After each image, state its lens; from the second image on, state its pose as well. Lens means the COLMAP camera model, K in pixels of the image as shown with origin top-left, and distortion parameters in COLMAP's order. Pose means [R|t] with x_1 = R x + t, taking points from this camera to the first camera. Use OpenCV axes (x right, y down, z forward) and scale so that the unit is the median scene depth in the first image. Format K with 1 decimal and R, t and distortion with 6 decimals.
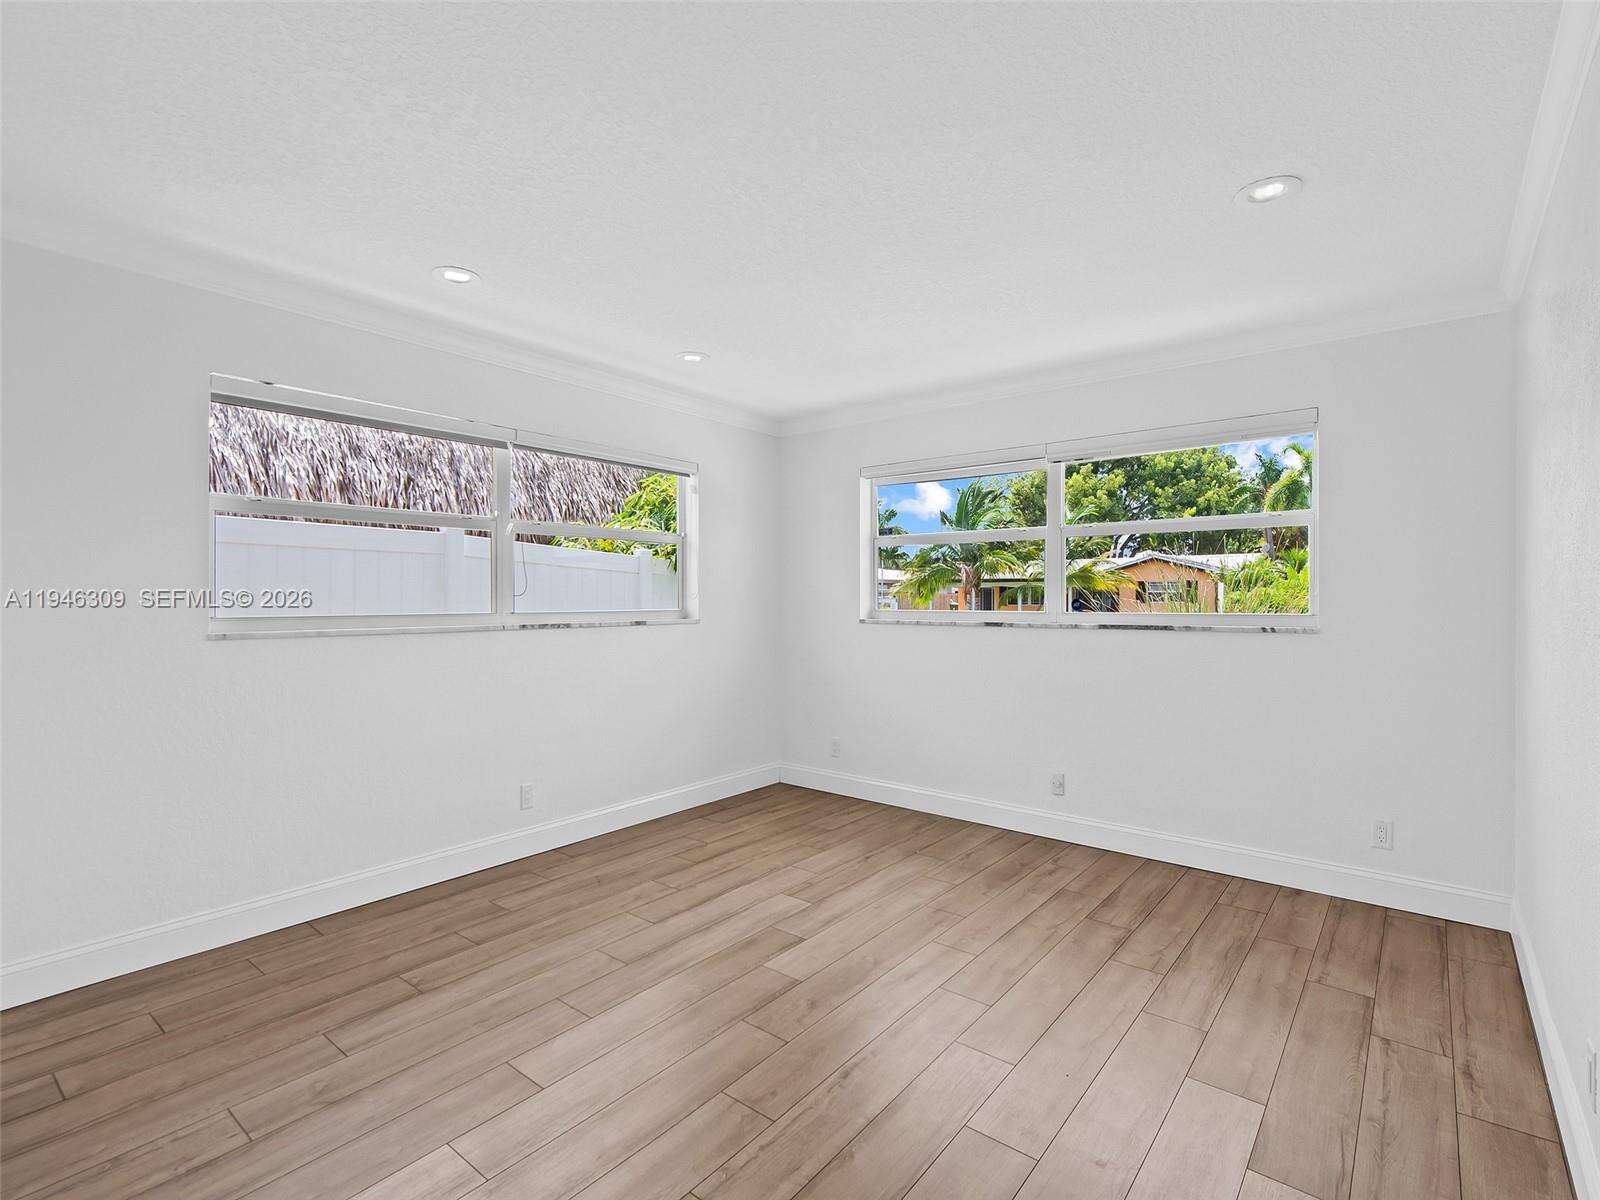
lens RADIAL K [[759.0, 0, 809.0], [0, 759.0, 596.1], [0, 0, 1]] dist [0.017313, -0.006304]
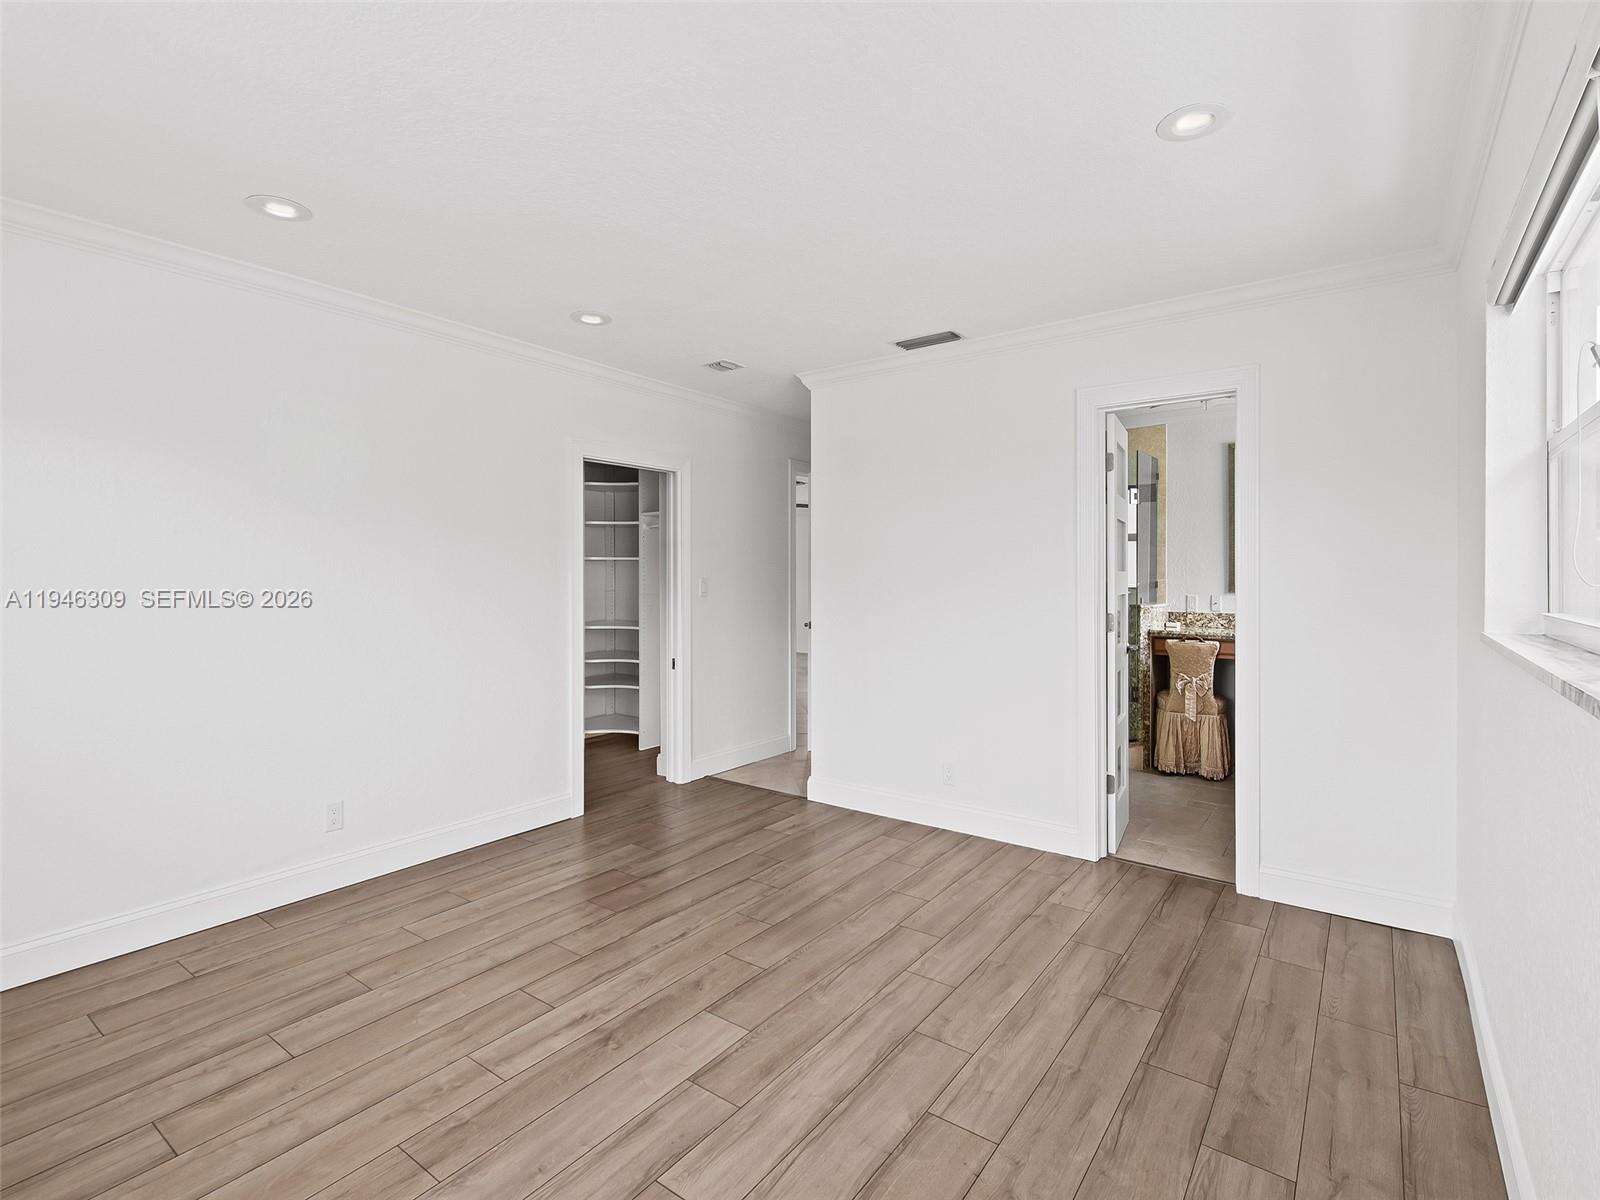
lens RADIAL K [[759.0, 0, 809.0], [0, 759.0, 596.1], [0, 0, 1]] dist [0.017313, -0.006304]
pose [[-0.999149, 0.001622, -0.041212, -0.091851], [0.000723, 0.999761, 0.021831, -0.003098], [0.041238, 0.021782, -0.998912, 1.805324]]
